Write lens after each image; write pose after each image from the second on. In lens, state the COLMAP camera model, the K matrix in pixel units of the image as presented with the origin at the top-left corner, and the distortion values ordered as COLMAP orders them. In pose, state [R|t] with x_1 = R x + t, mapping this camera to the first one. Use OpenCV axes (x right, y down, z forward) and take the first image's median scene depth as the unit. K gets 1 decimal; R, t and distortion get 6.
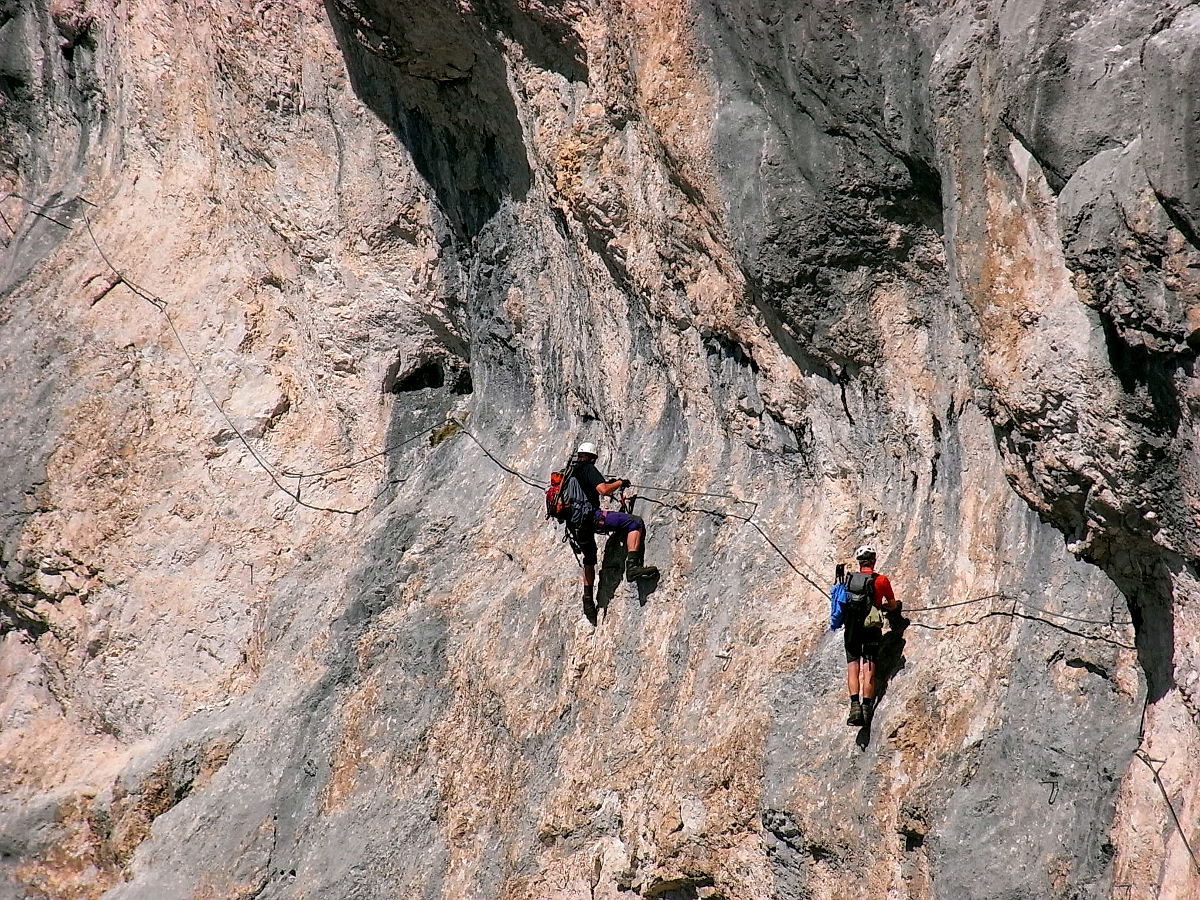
lens RADIAL K [[7249.4, 0, 600.3], [0, 7249.4, 451.0], [0, 0, 1]] dist [1.849407, 0.000000]
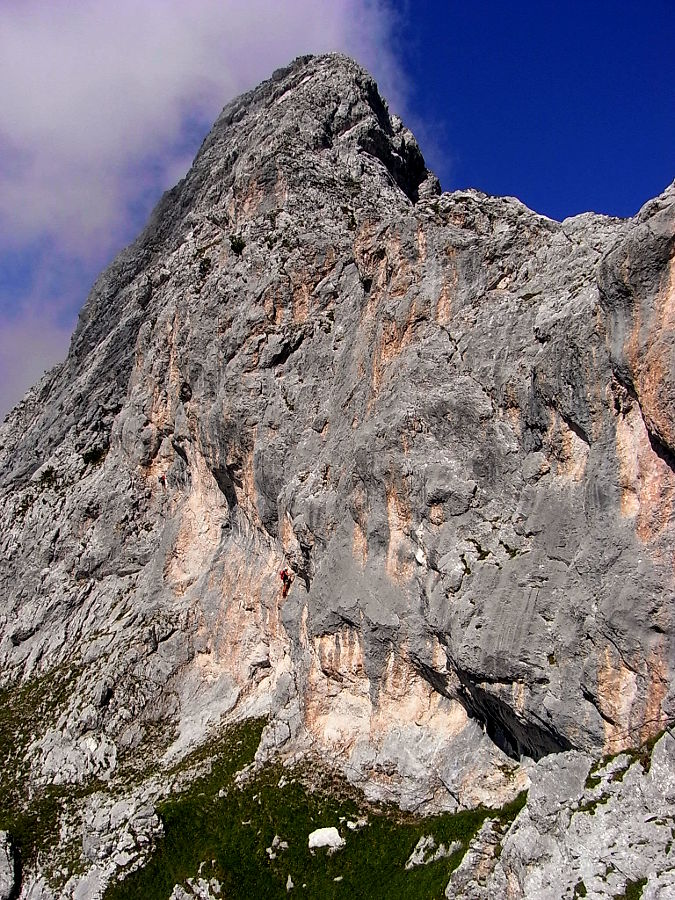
lens RADIAL K [[755.5, 0, 334.1], [0, 755.5, 488.2], [0, 0, 1]] dist [-0.098125, 0.016045]
pose [[0.999374, 0.028684, 0.020706, 0.068333], [-0.028600, 0.999582, -0.004340, -0.050315], [-0.020822, 0.003745, 0.999776, 0.276980]]
